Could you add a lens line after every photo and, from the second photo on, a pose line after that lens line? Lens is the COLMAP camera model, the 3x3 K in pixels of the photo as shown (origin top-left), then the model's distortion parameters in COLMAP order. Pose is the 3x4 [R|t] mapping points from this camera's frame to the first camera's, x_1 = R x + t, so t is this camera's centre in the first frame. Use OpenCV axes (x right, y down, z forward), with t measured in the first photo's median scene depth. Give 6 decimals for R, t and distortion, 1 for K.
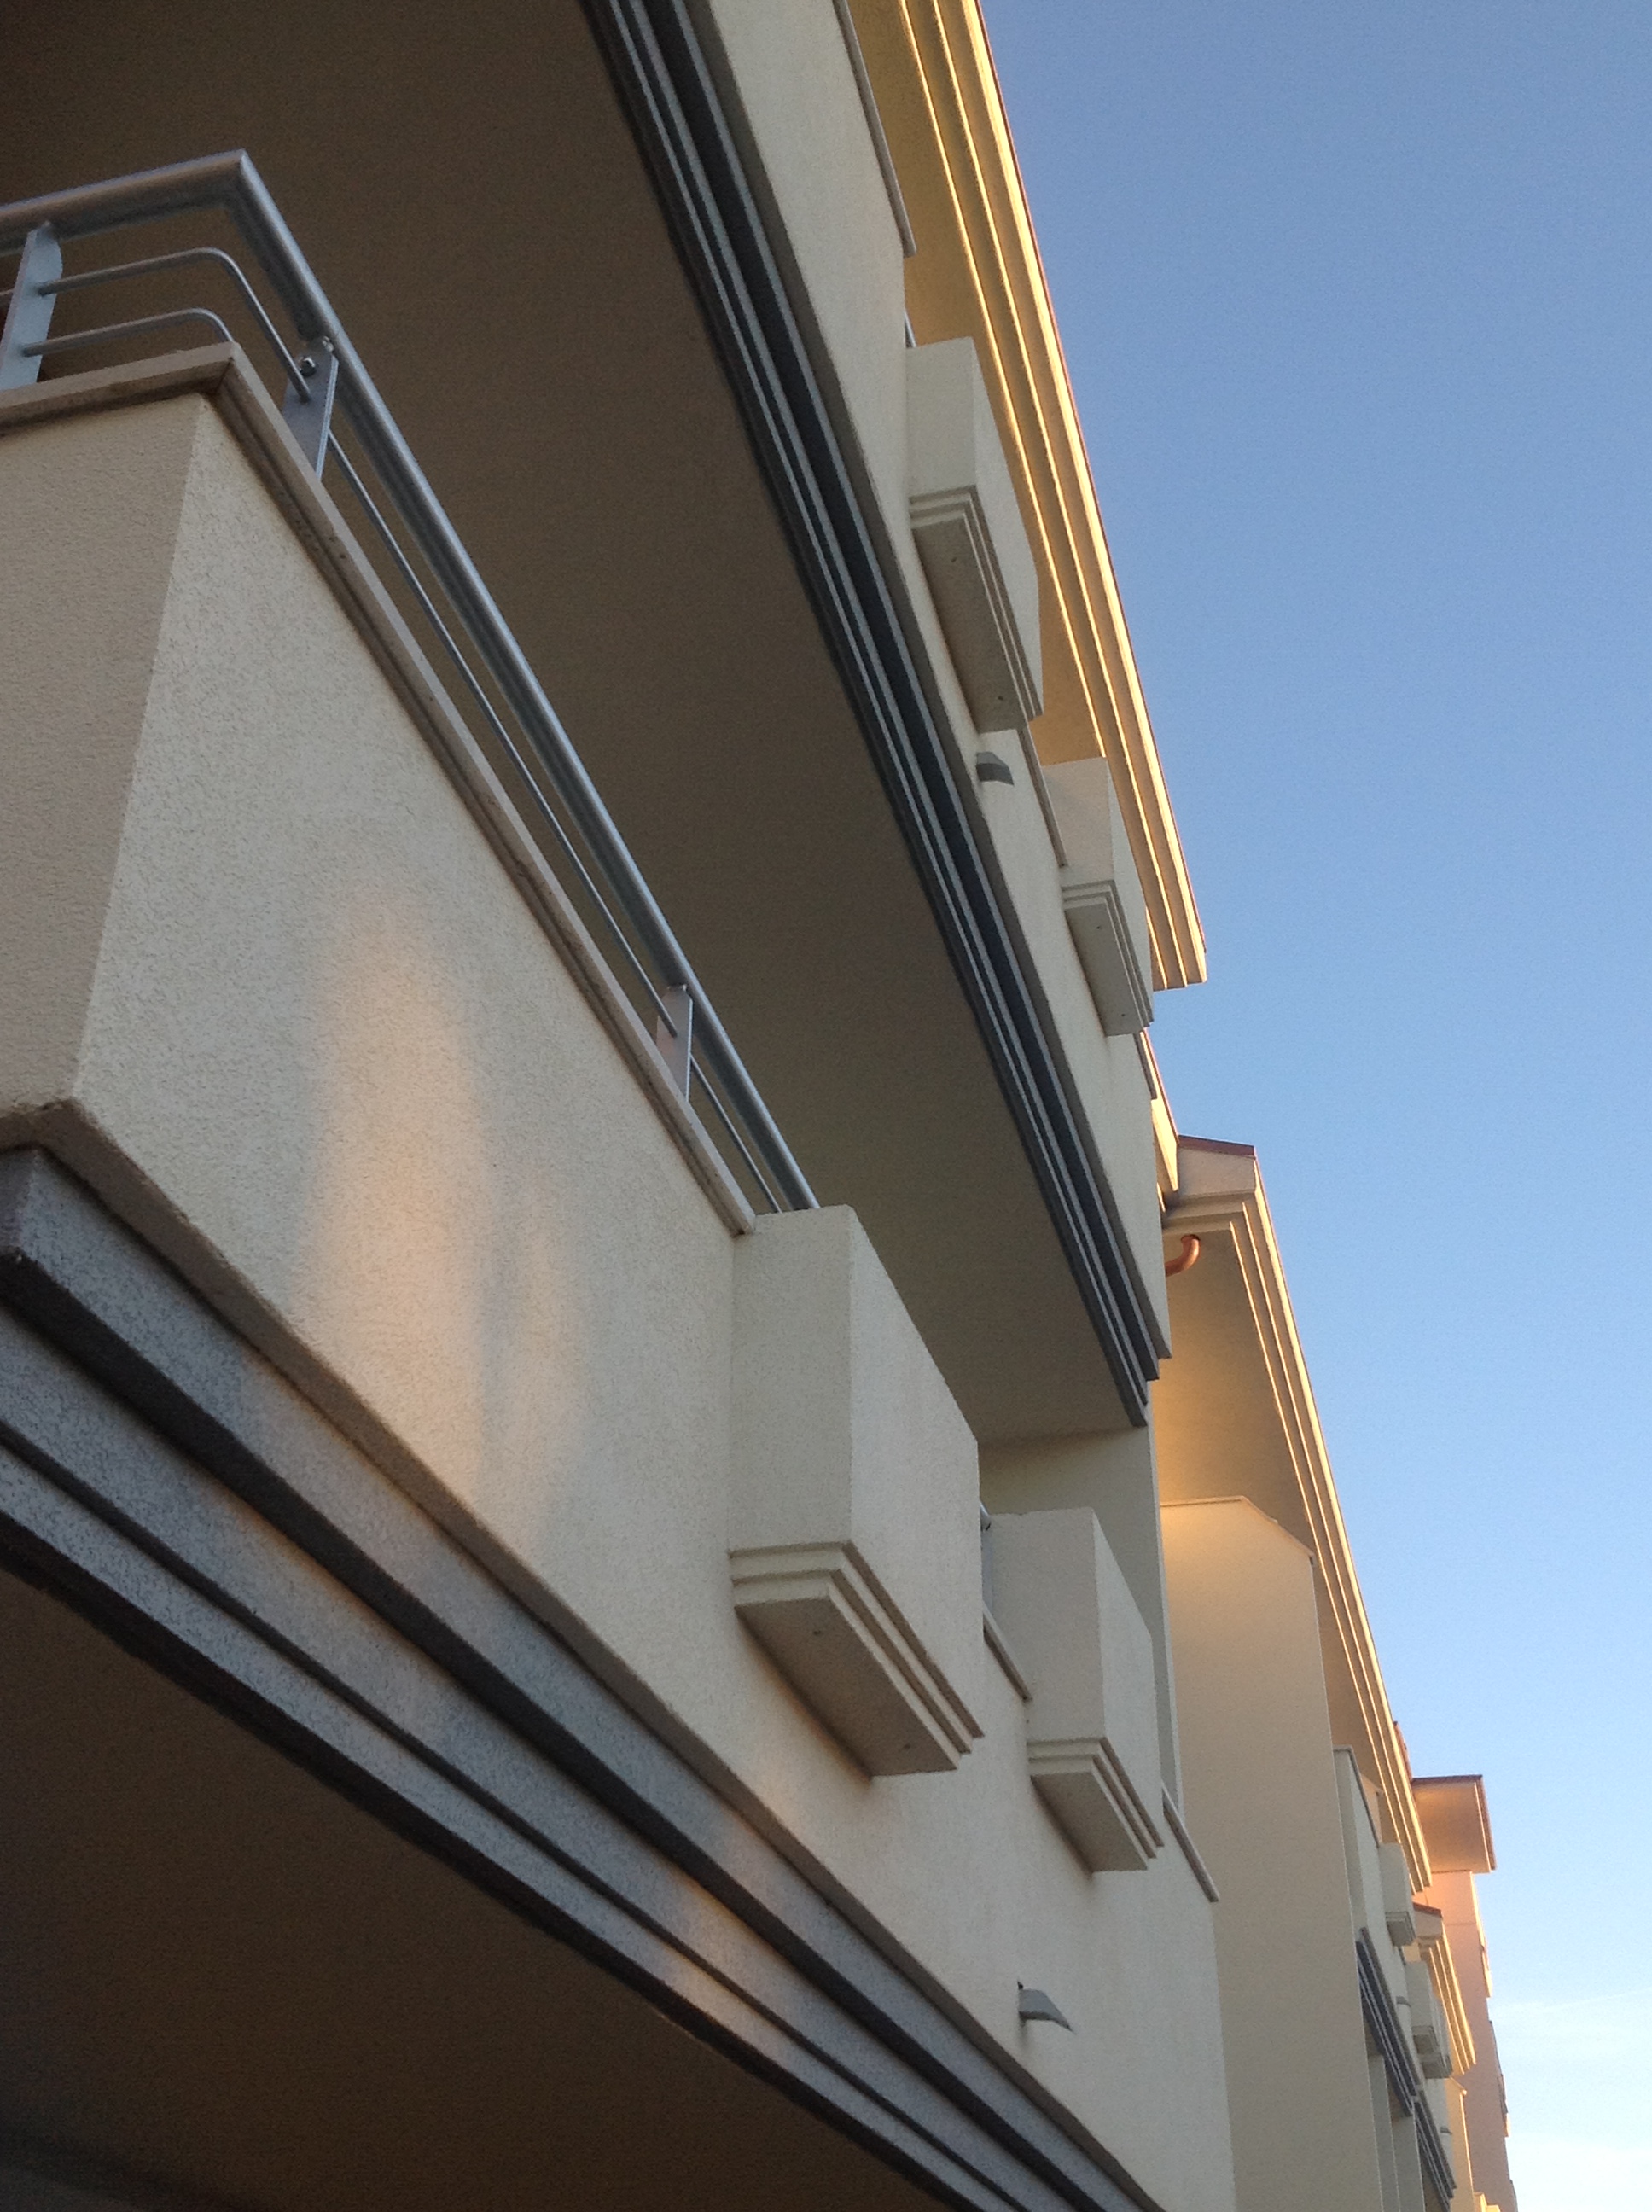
lens RADIAL K [[2446.0, 0, 798.1], [0, 2446.0, 1102.3], [0, 0, 1]] dist [0.198869, -0.532545]
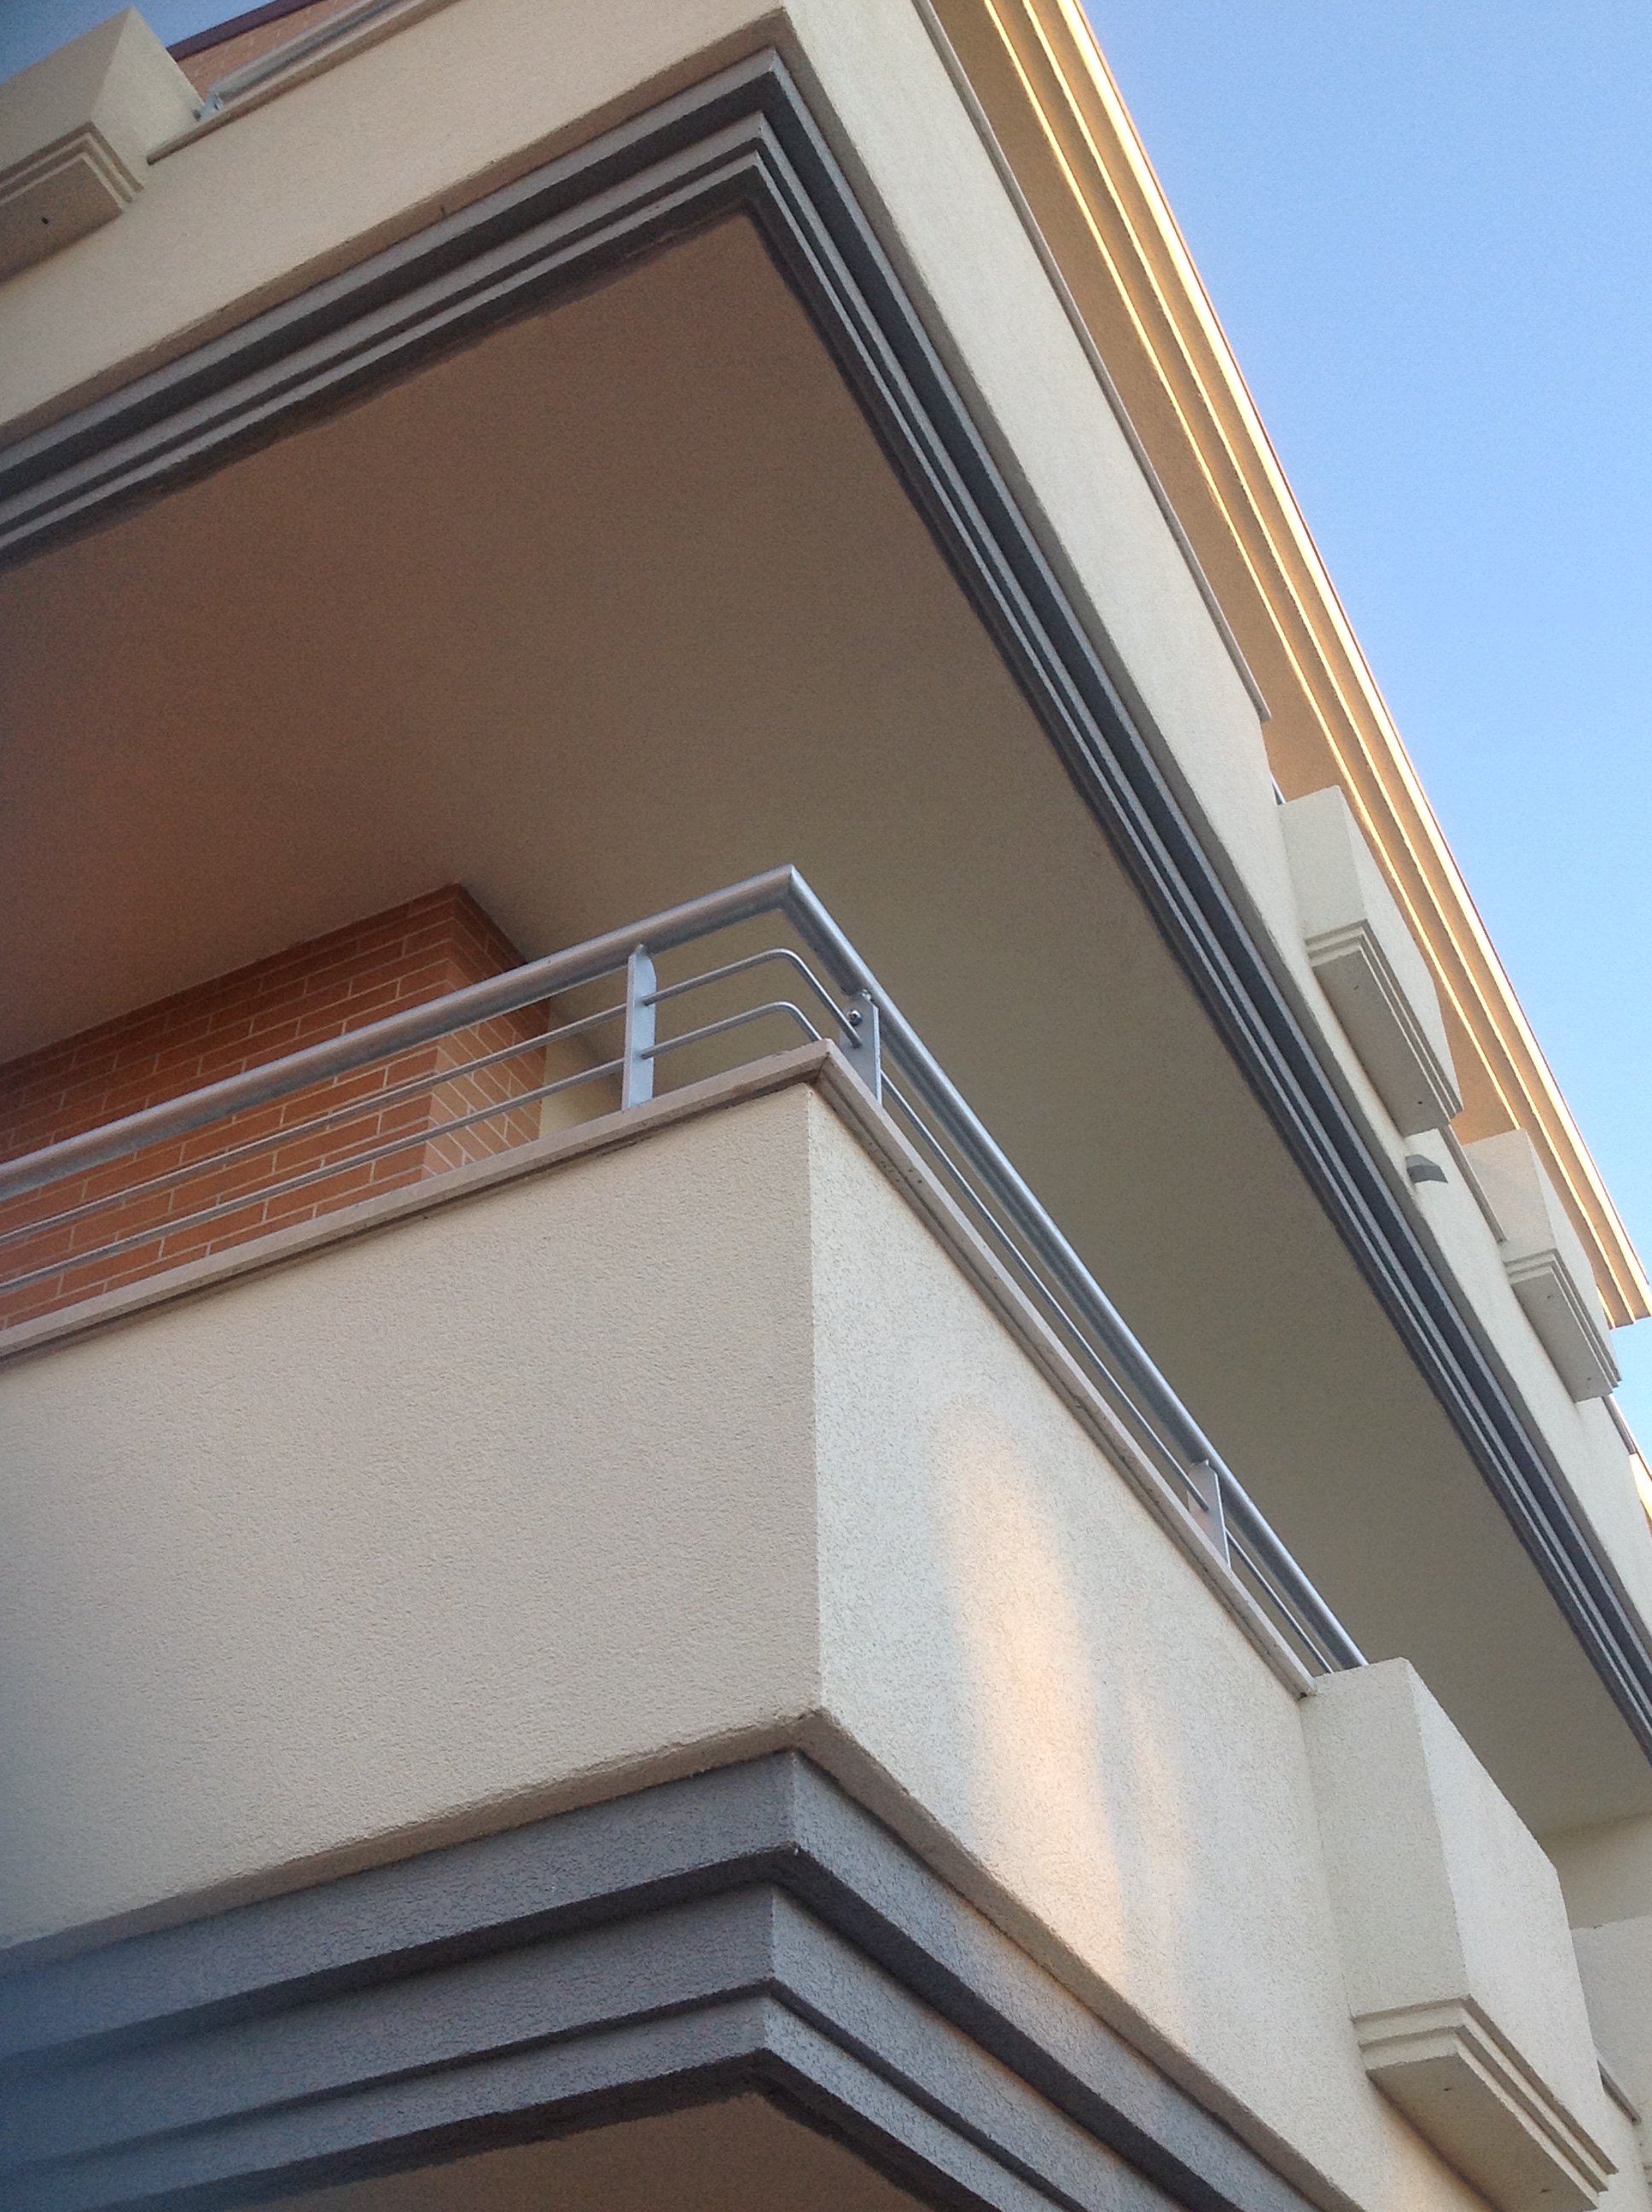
lens RADIAL K [[2446.0, 0, 798.1], [0, 2446.0, 1102.3], [0, 0, 1]] dist [0.198869, -0.532545]
pose [[0.977872, -0.150519, -0.145294, -0.055604], [0.125767, 0.977957, -0.166680, -0.059499], [0.167180, 0.144718, 0.975247, -0.143469]]
